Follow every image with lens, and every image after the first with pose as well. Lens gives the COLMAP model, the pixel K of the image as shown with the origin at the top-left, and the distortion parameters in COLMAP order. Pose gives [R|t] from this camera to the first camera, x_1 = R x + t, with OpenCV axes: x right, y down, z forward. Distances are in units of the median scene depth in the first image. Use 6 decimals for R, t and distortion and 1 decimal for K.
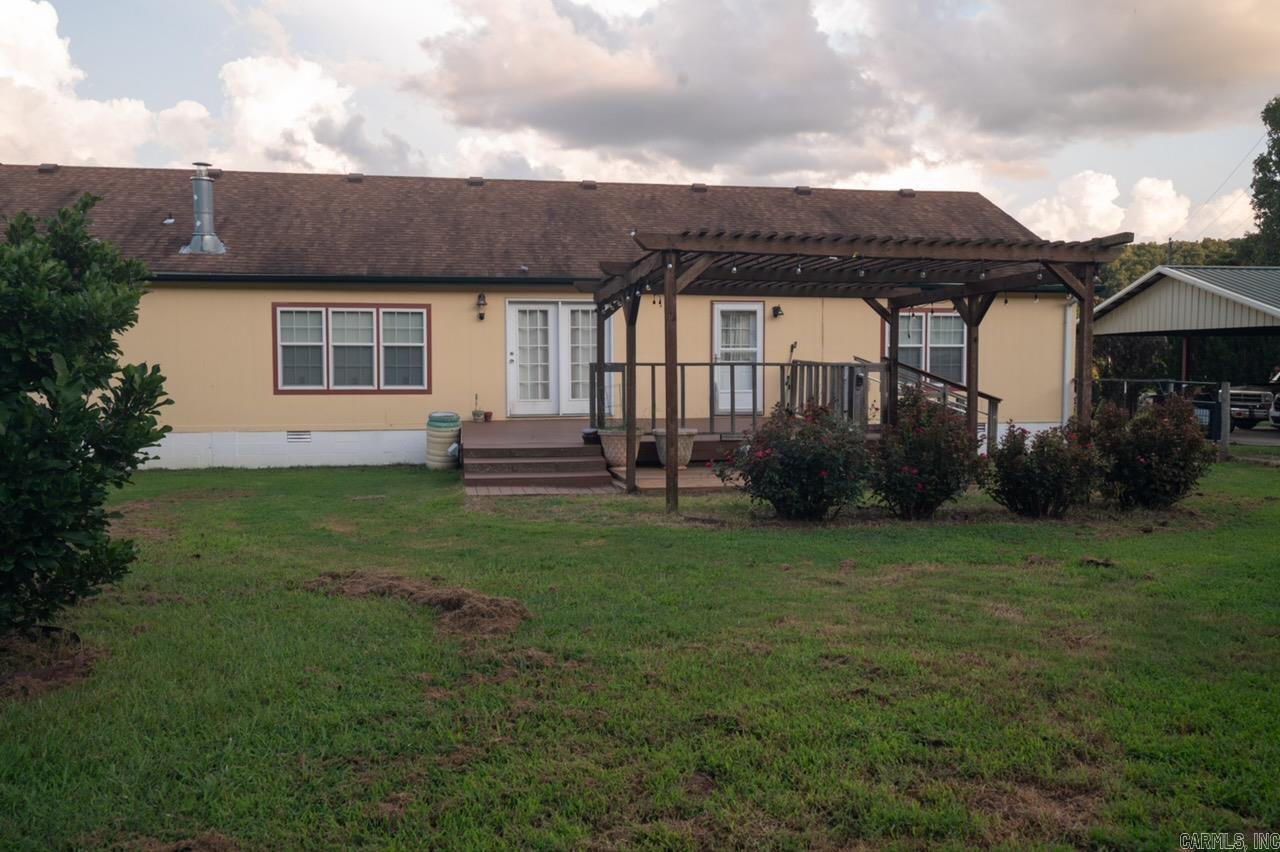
lens RADIAL K [[1045.9, 0, 642.1], [0, 1045.9, 425.6], [0, 0, 1]] dist [0.008196, -0.003714]
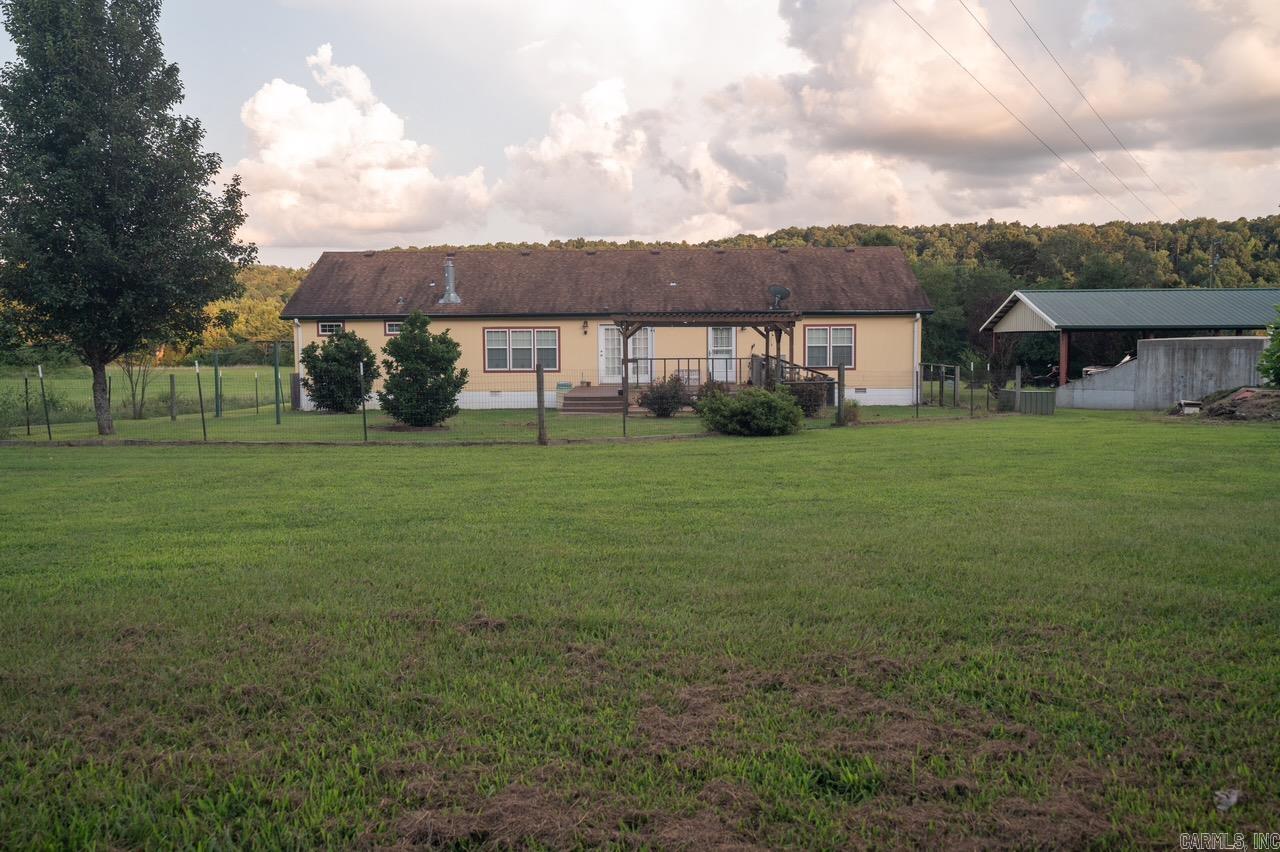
lens RADIAL K [[1045.9, 0, 635.5], [0, 1045.9, 424.5], [0, 0, 1]] dist [0.008196, -0.003714]
pose [[0.982921, 0.007360, -0.183881, 0.294600], [-0.003442, 0.999760, 0.021615, 0.024009], [0.183996, -0.020612, 0.982711, -0.890816]]
